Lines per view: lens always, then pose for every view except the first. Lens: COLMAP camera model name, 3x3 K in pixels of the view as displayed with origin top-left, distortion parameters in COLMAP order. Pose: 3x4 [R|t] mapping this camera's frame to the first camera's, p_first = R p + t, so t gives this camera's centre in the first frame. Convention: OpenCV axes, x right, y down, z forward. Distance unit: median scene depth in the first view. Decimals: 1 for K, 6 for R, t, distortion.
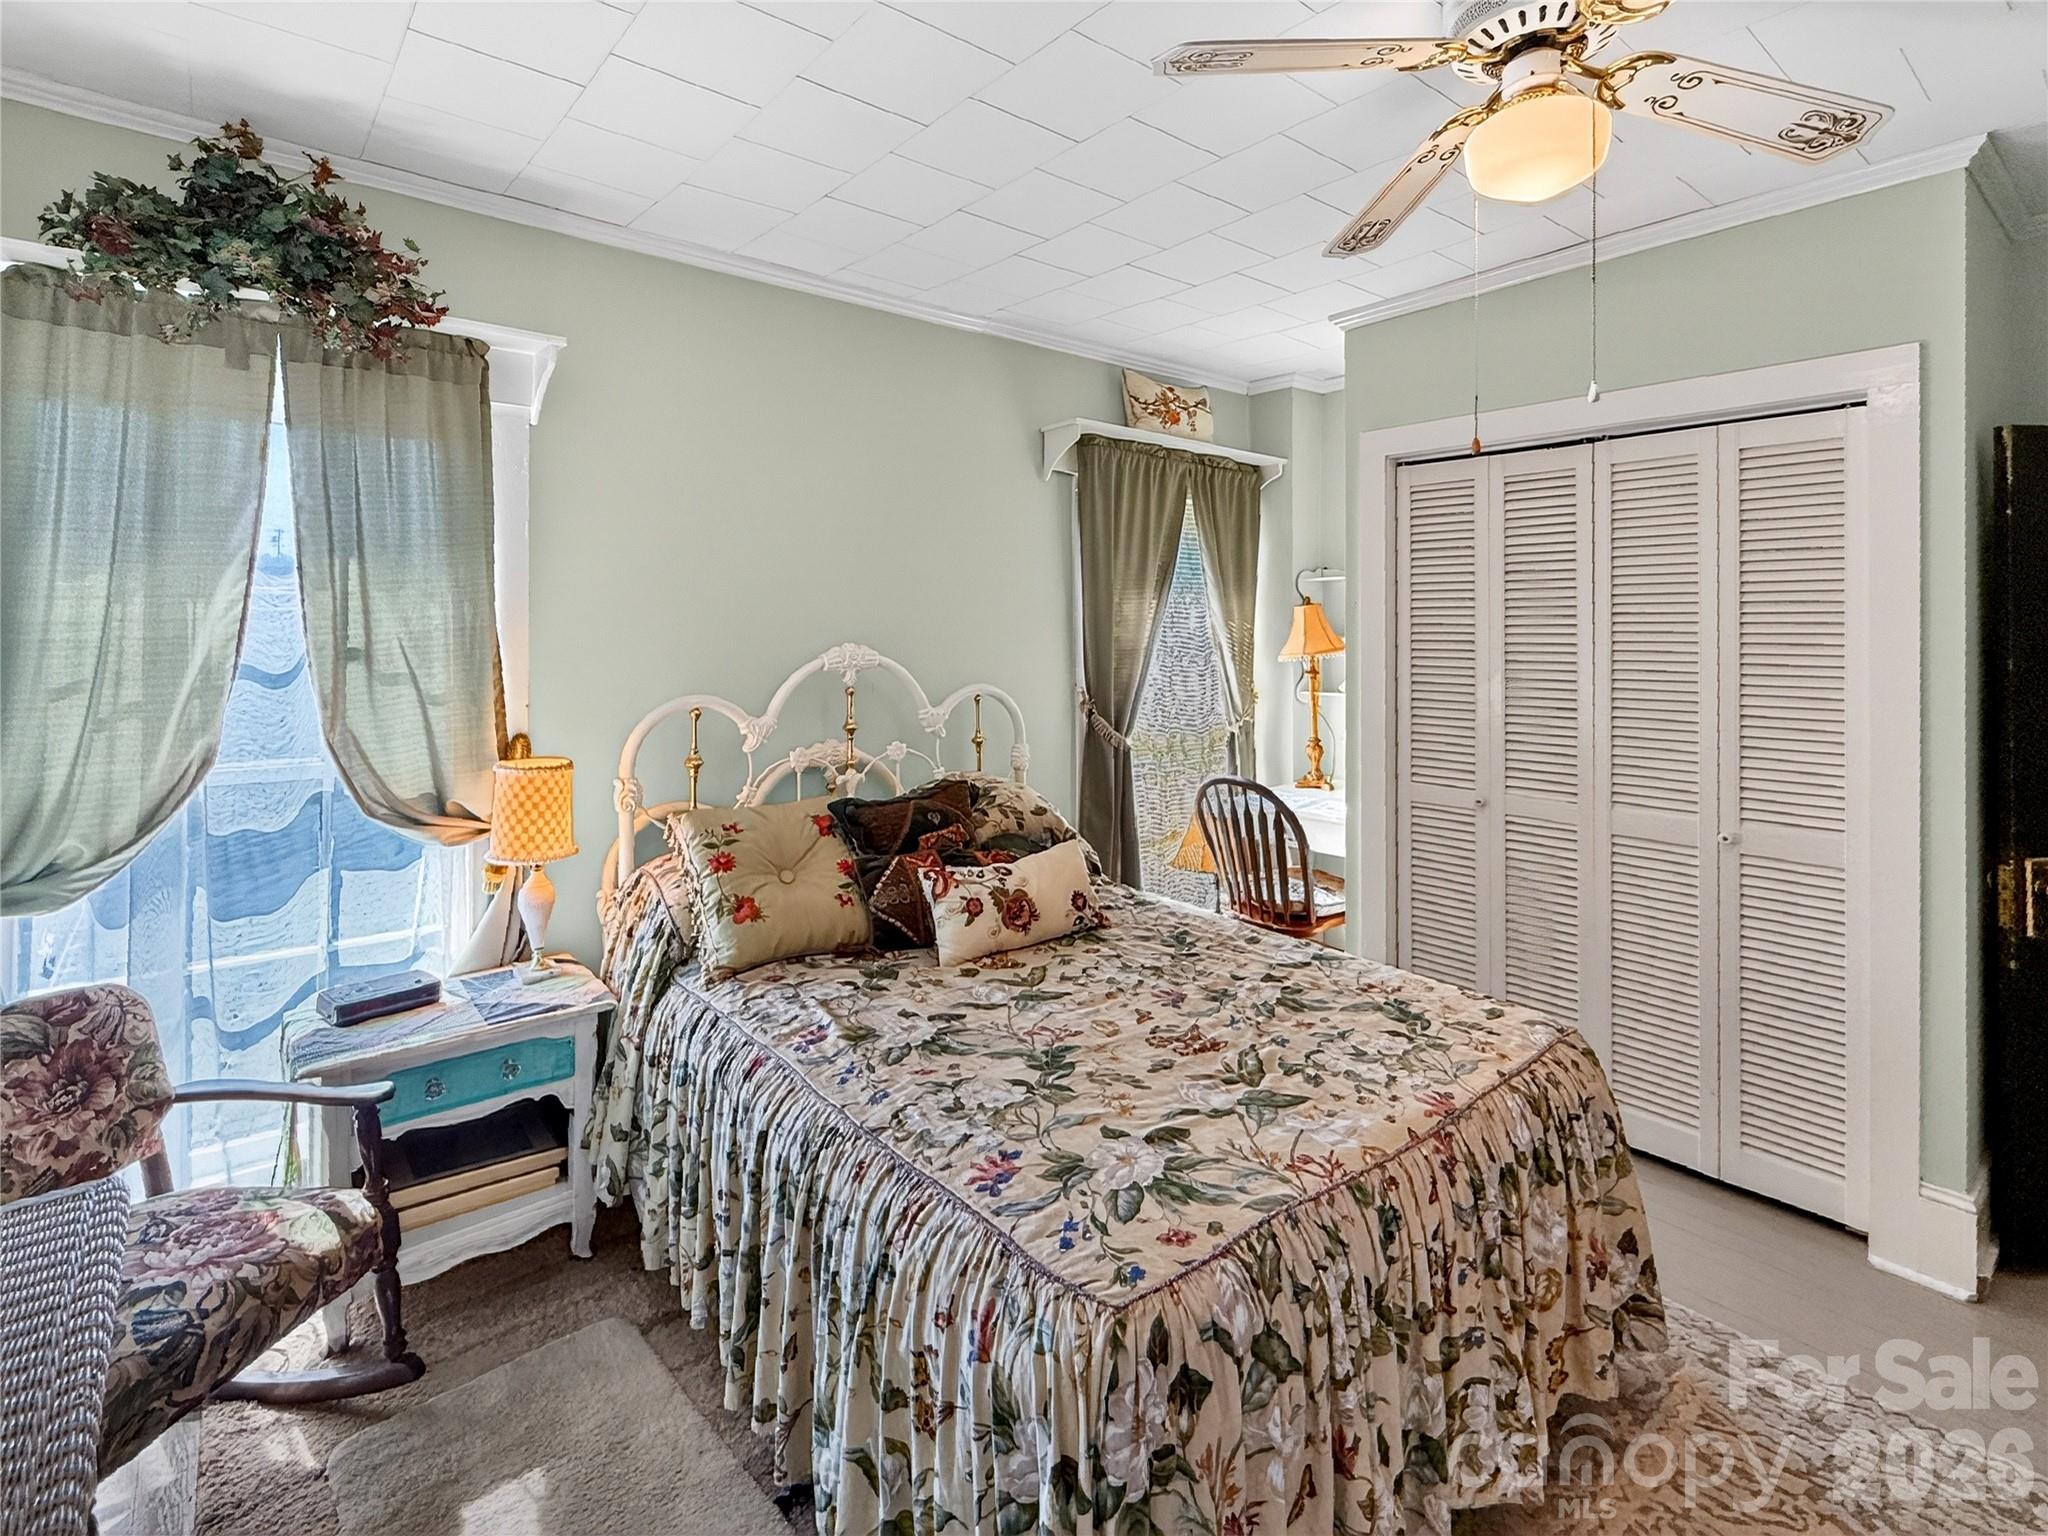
lens RADIAL K [[1006.1, 0, 1024.0], [0, 1006.1, 768.0], [0, 0, 1]] dist [-0.019406, 0.000079]
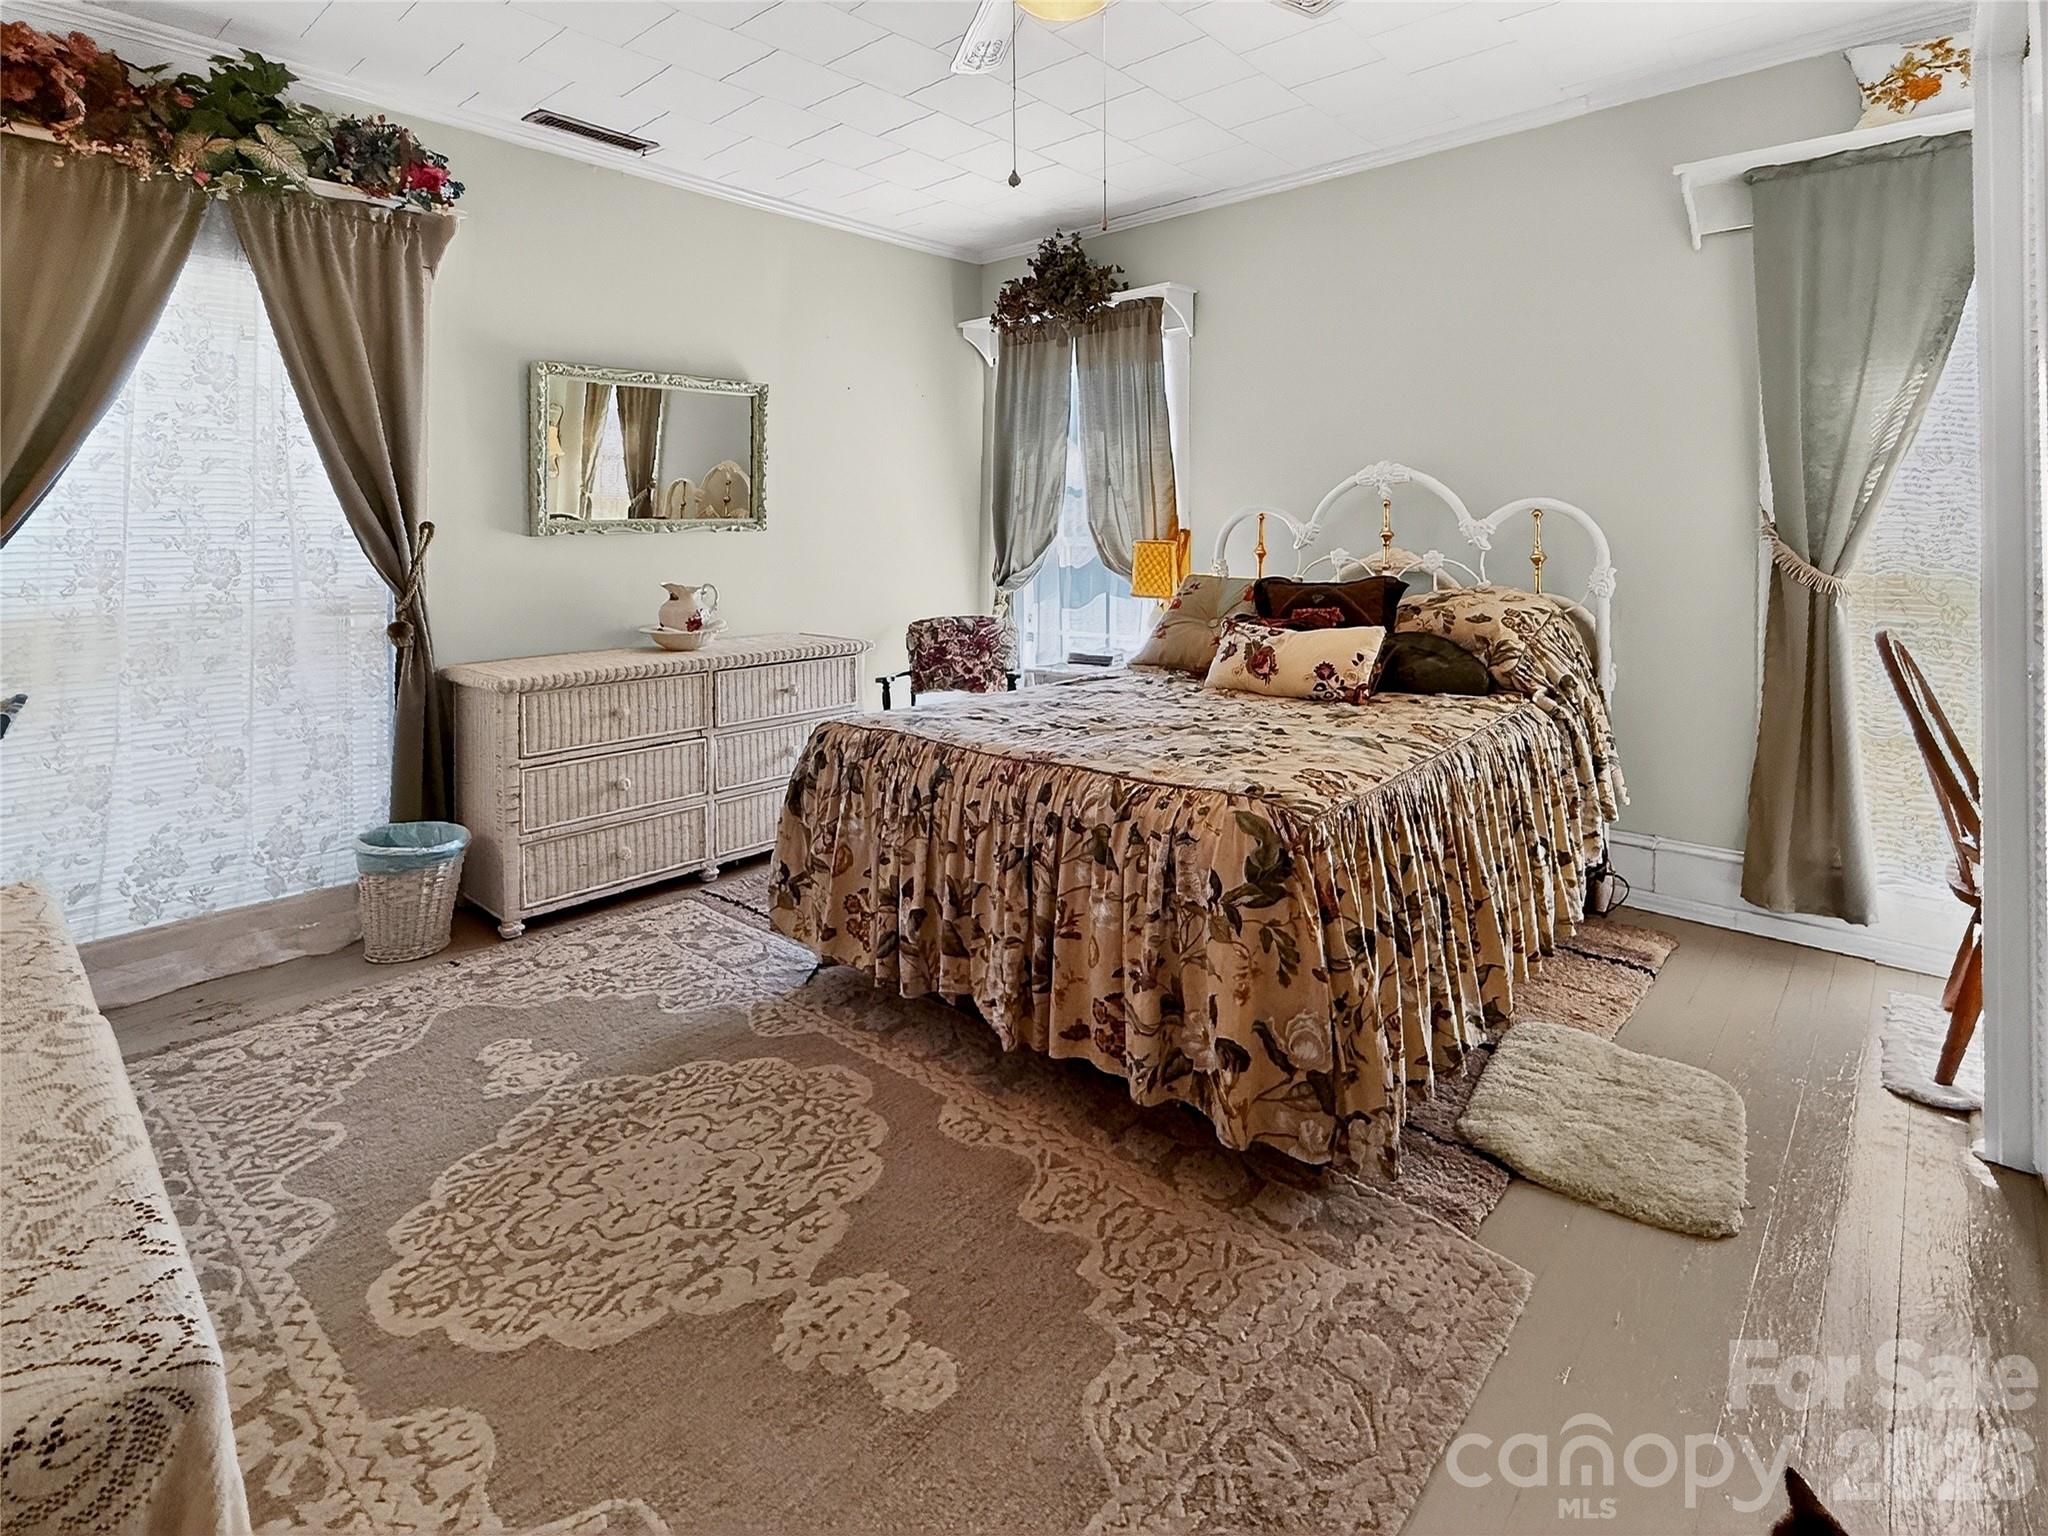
lens RADIAL K [[1006.1, 0, 1024.0], [0, 1006.1, 768.0], [0, 0, 1]] dist [-0.019406, 0.000079]
pose [[0.129372, 0.212717, -0.968511, 1.203339], [-0.130859, 0.971840, 0.195968, 0.063368], [0.982924, 0.101386, 0.153565, 0.527599]]
